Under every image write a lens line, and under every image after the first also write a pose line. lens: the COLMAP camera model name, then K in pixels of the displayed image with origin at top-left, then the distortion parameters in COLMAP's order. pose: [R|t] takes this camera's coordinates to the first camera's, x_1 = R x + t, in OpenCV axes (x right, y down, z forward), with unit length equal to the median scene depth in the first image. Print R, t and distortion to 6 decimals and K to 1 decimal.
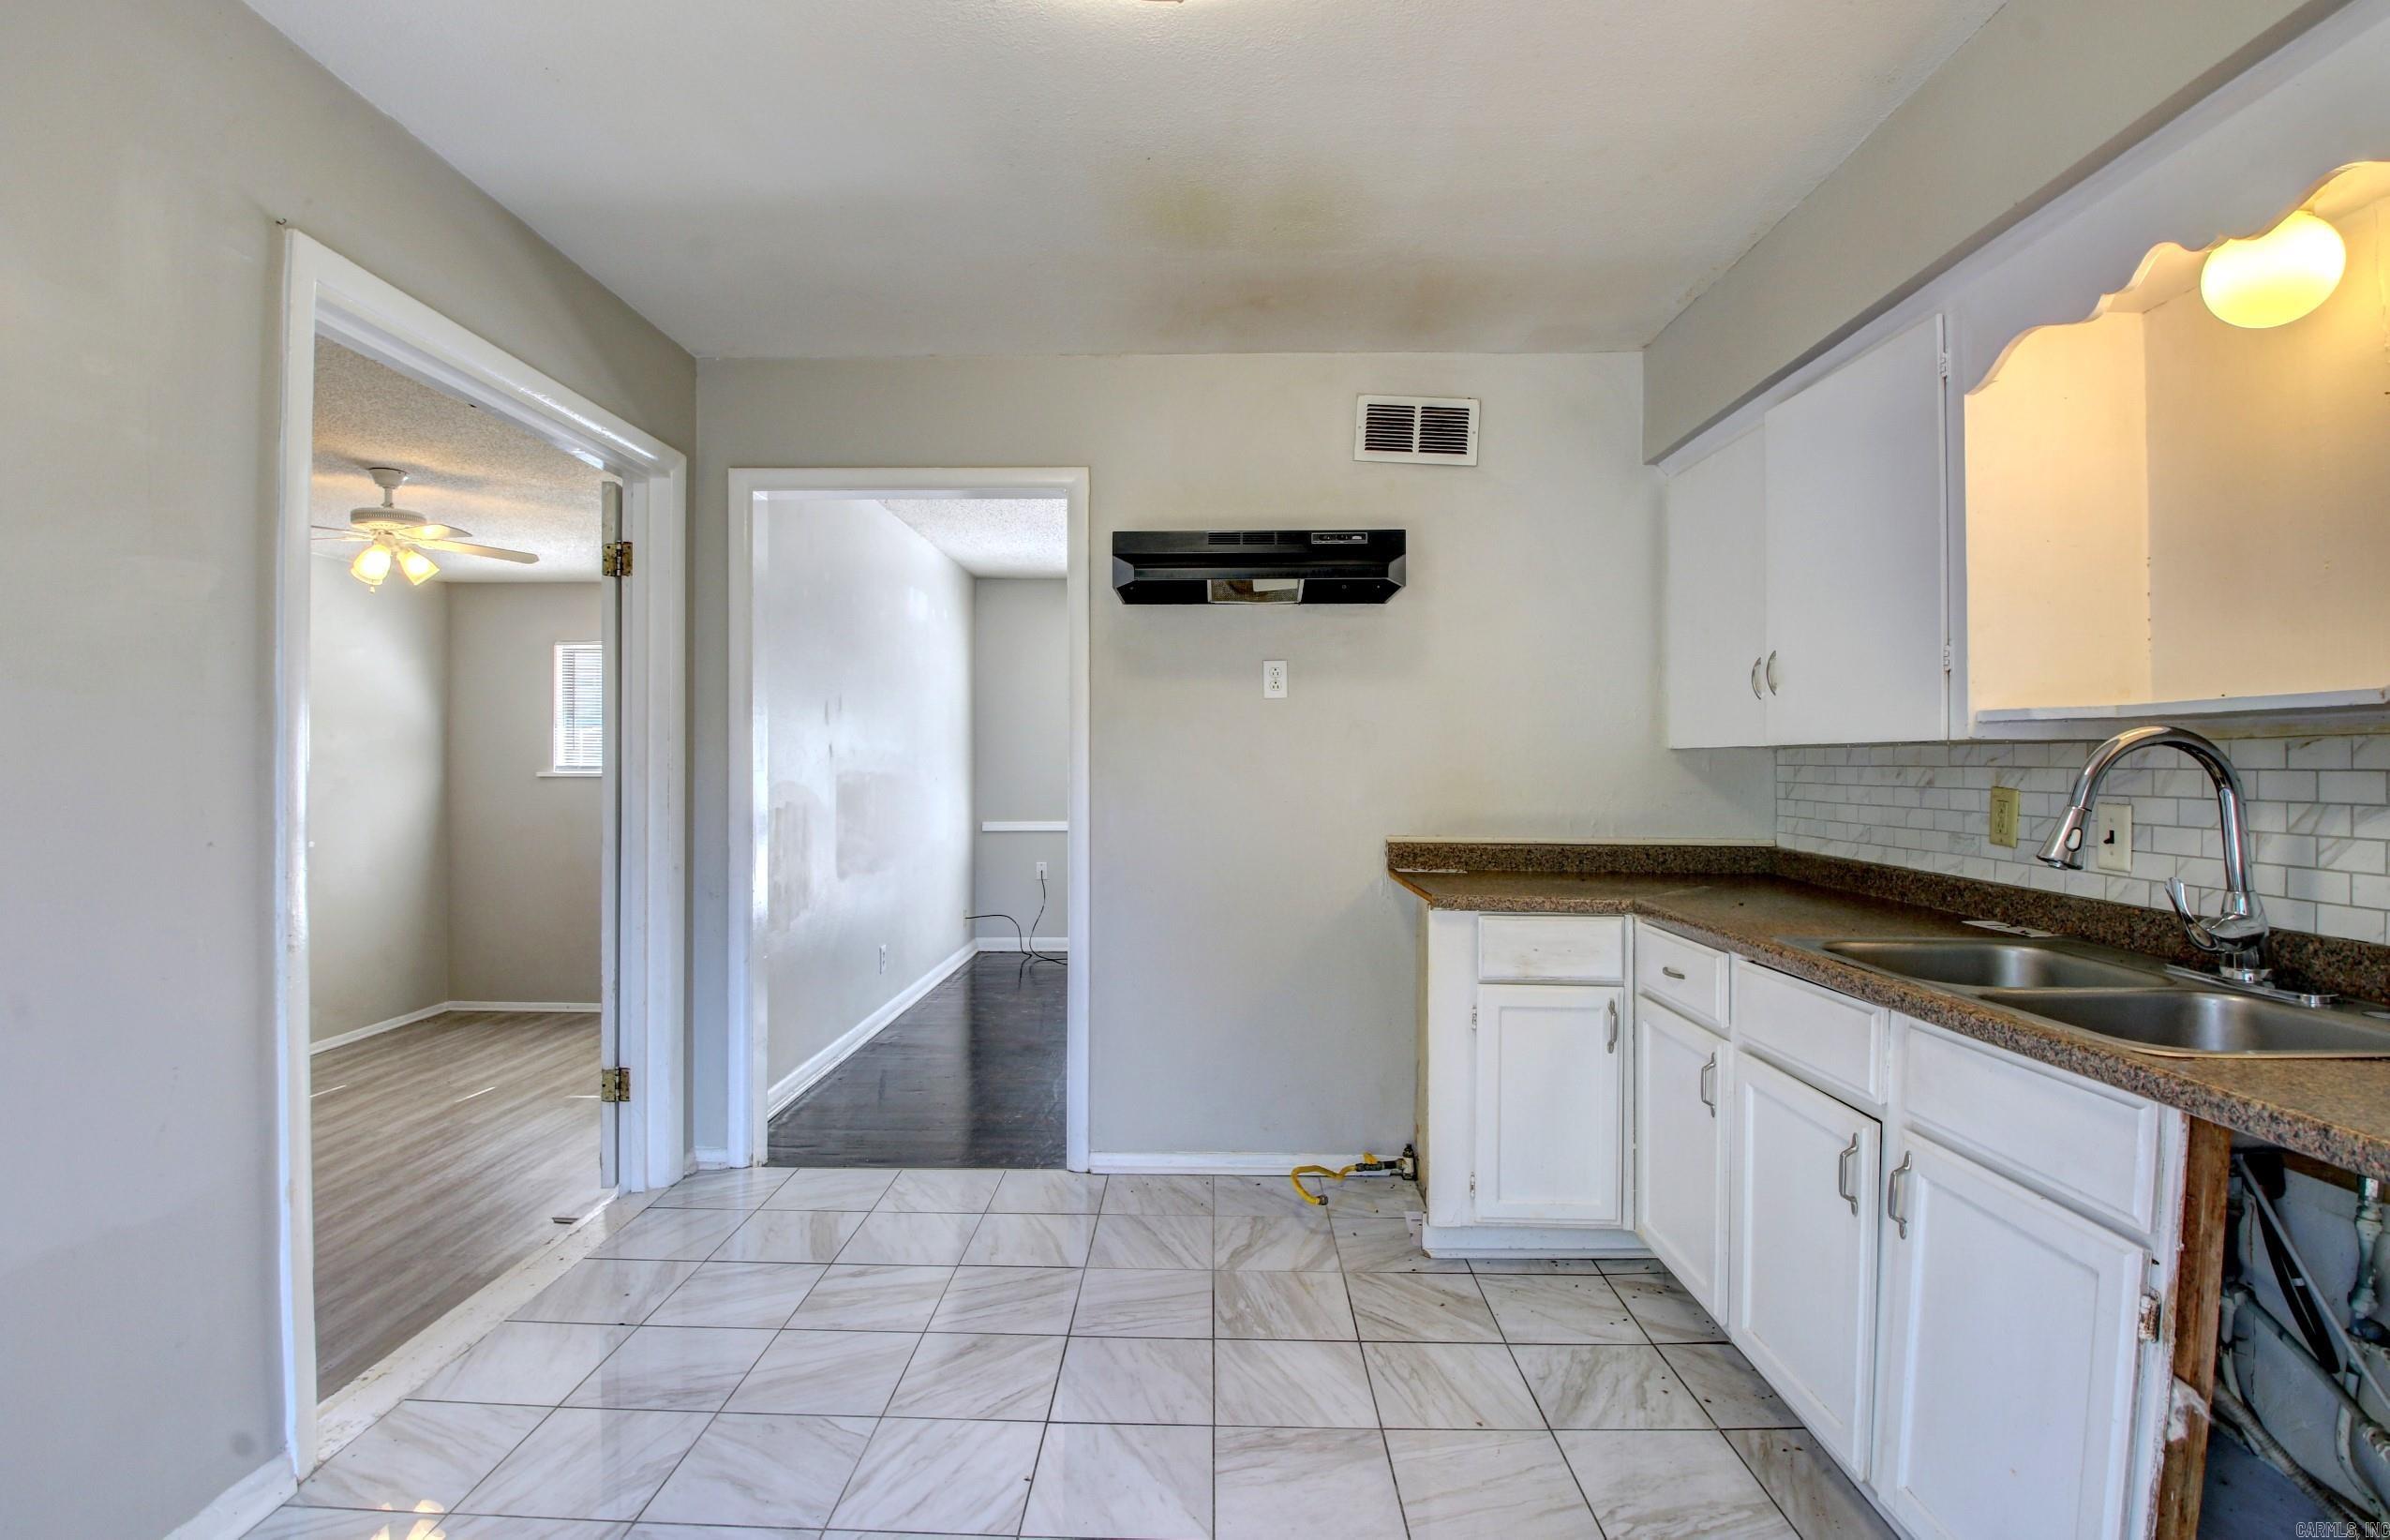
lens RADIAL K [[1115.4, 0, 1184.0], [0, 1115.4, 762.6], [0, 0, 1]] dist [0.025893, -0.034510]
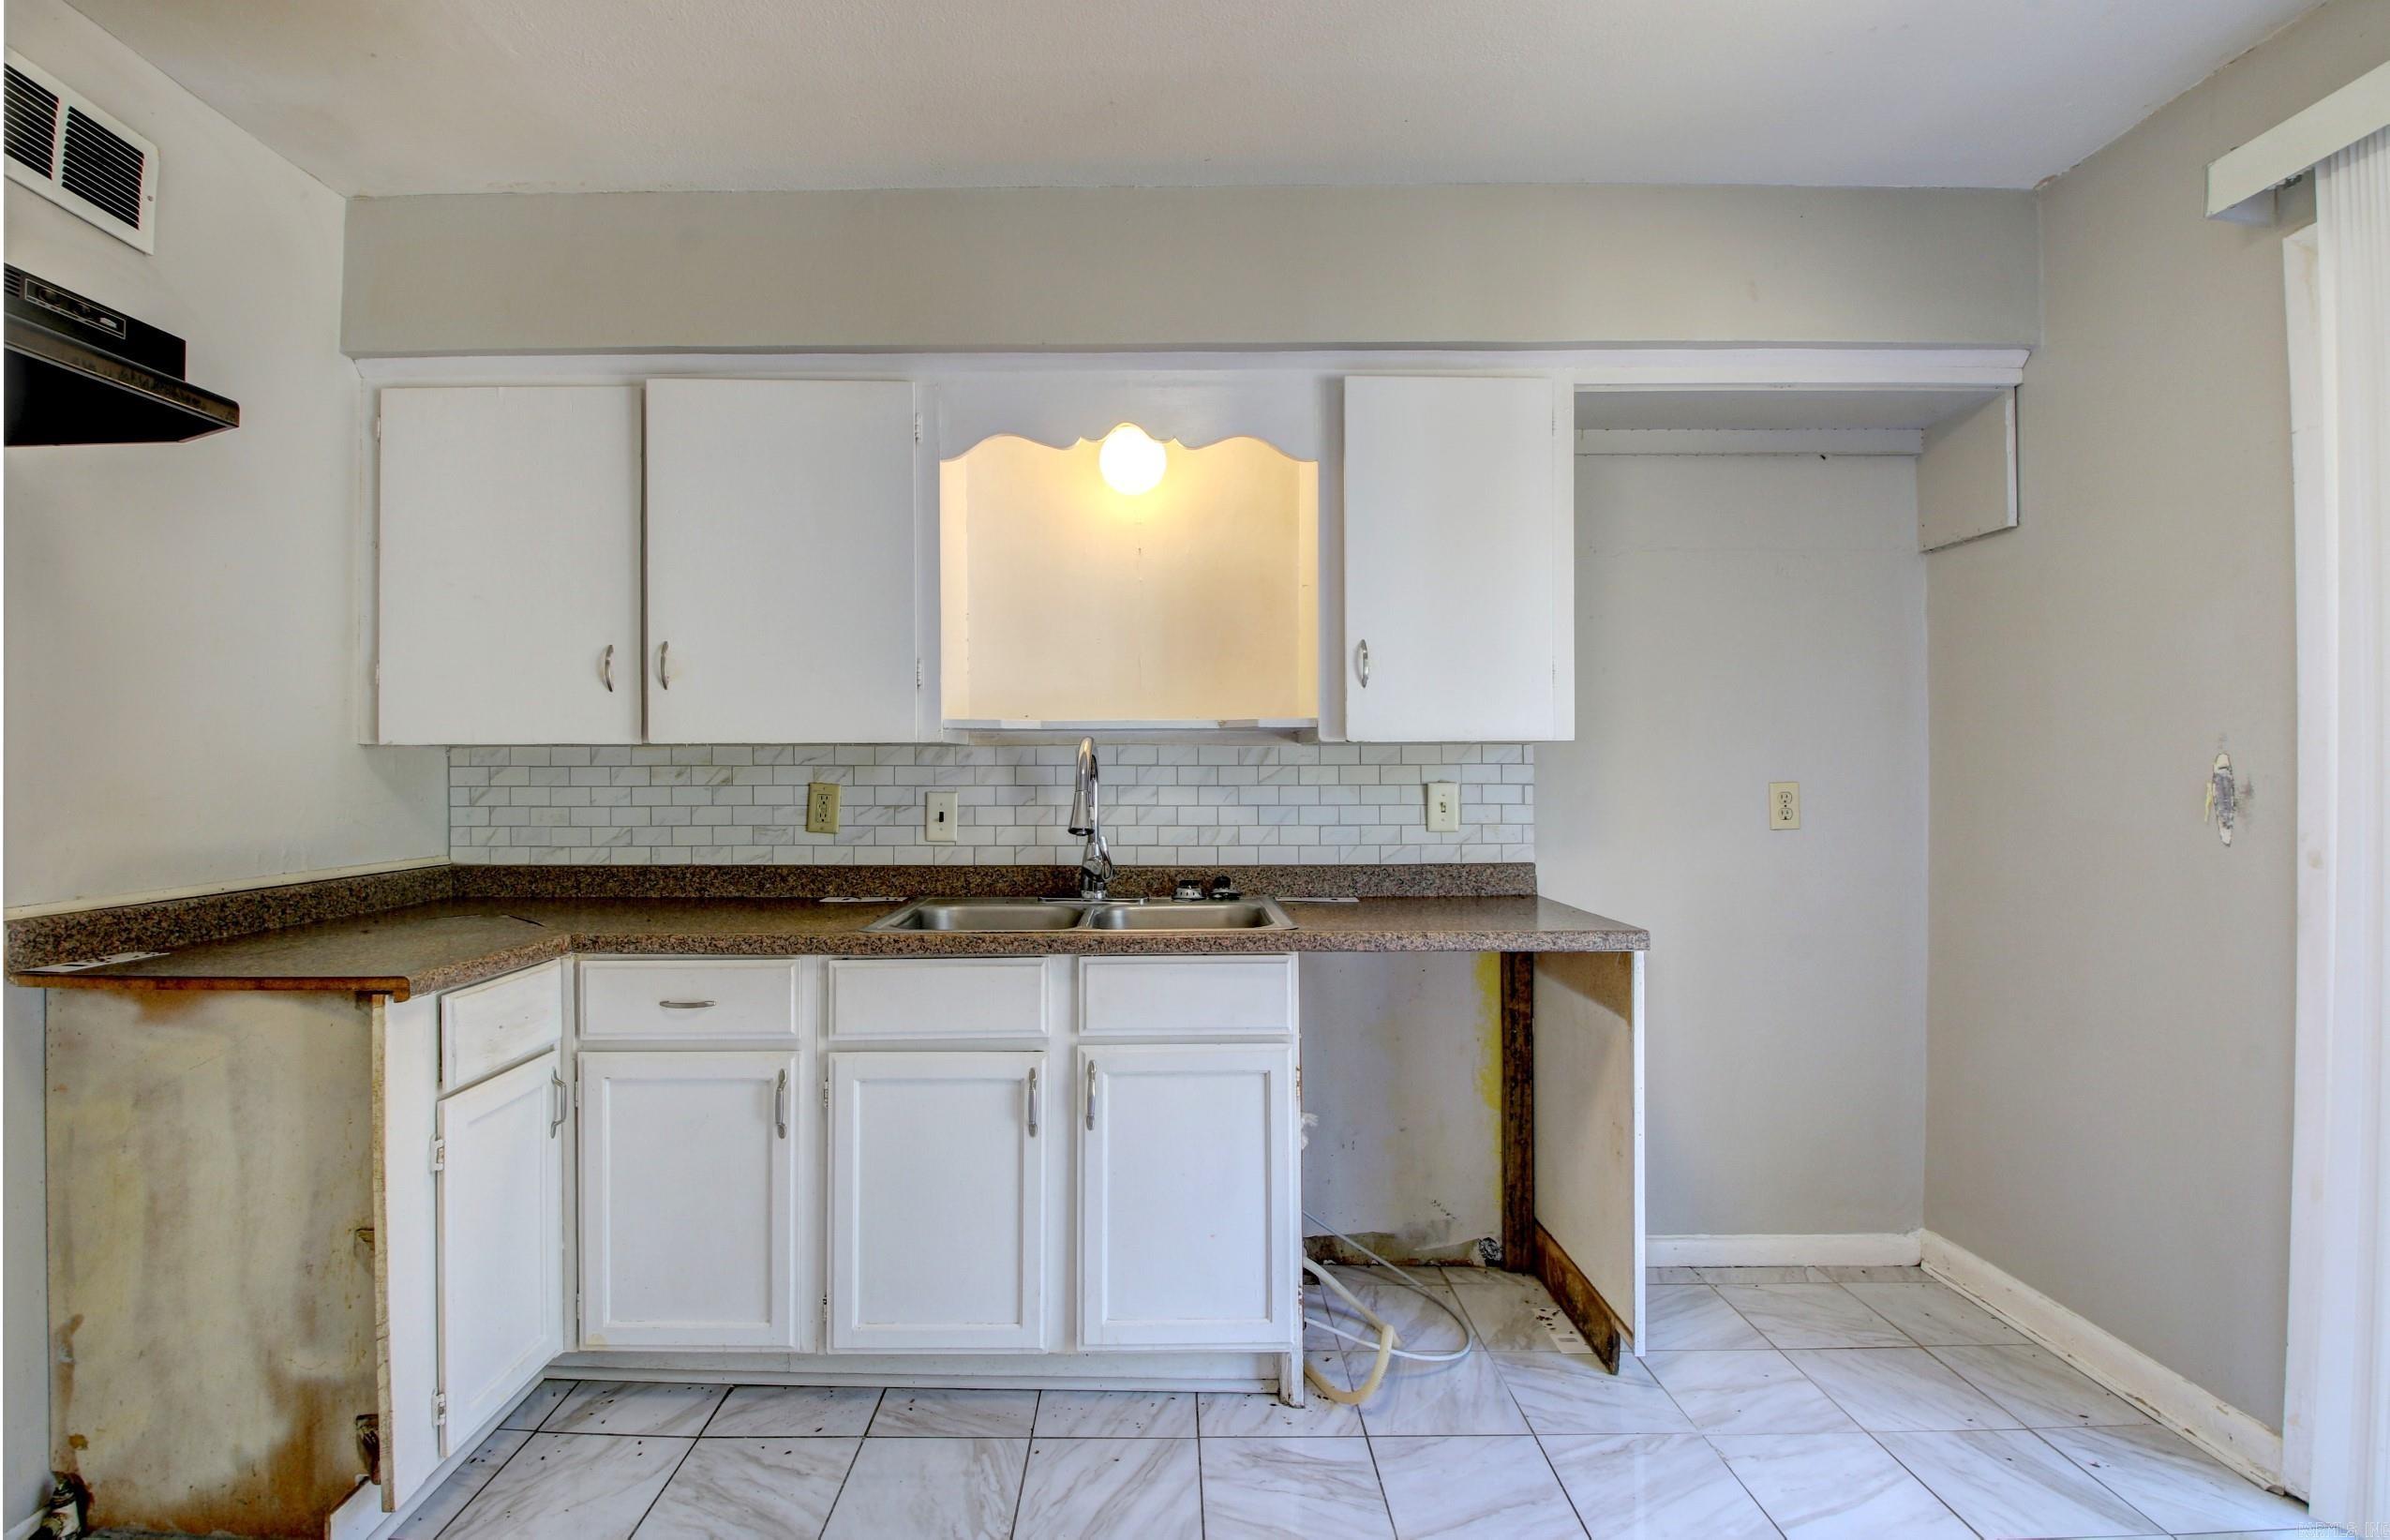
lens RADIAL K [[1136.4, 0, 1182.0], [0, 1136.4, 765.4], [0, 0, 1]] dist [0.014254, -0.023390]
pose [[-0.028951, -0.002445, 0.999578, -0.394917], [0.004880, 0.999985, 0.002587, 0.002184], [-0.999569, 0.004953, -0.028938, 0.553379]]
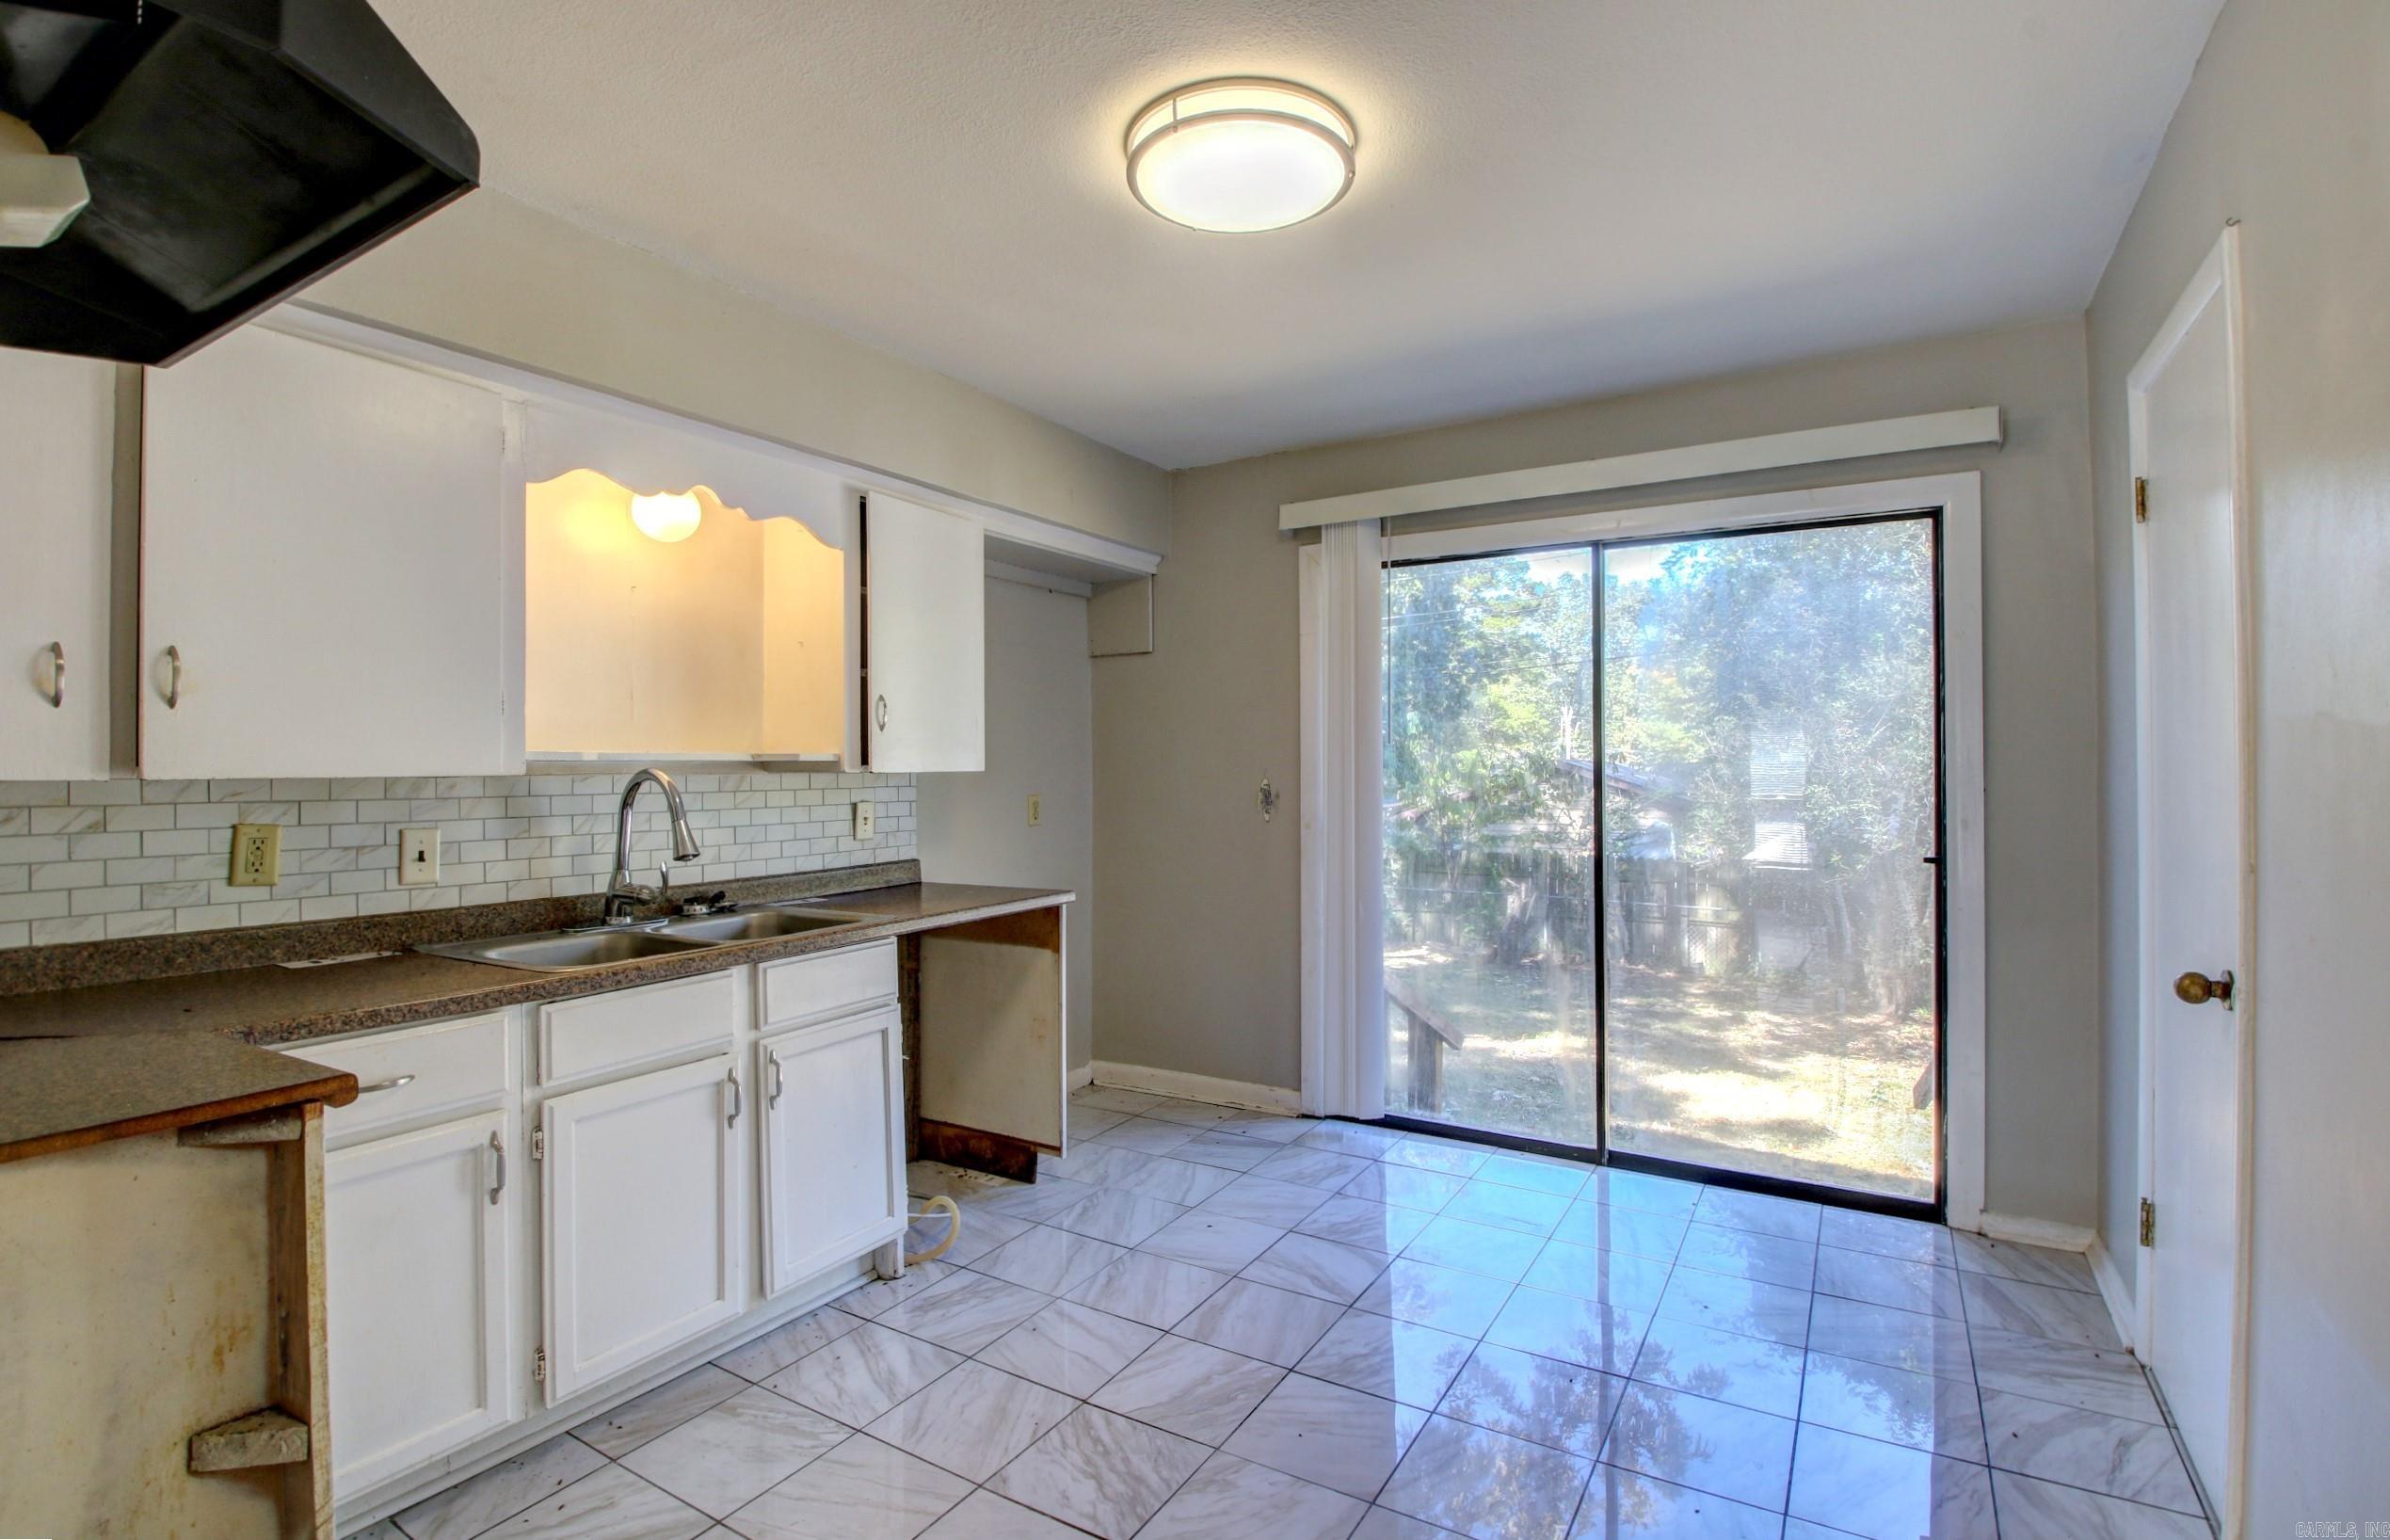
lens RADIAL K [[1061.0, 0, 1192.9], [0, 1061.0, 769.3], [0, 0, 1]] dist [0.011881, -0.017006]
pose [[-0.861177, 0.002381, 0.508299, -0.337504], [0.005407, 0.999975, 0.004477, -0.019740], [-0.508276, 0.006604, -0.861169, 1.148267]]
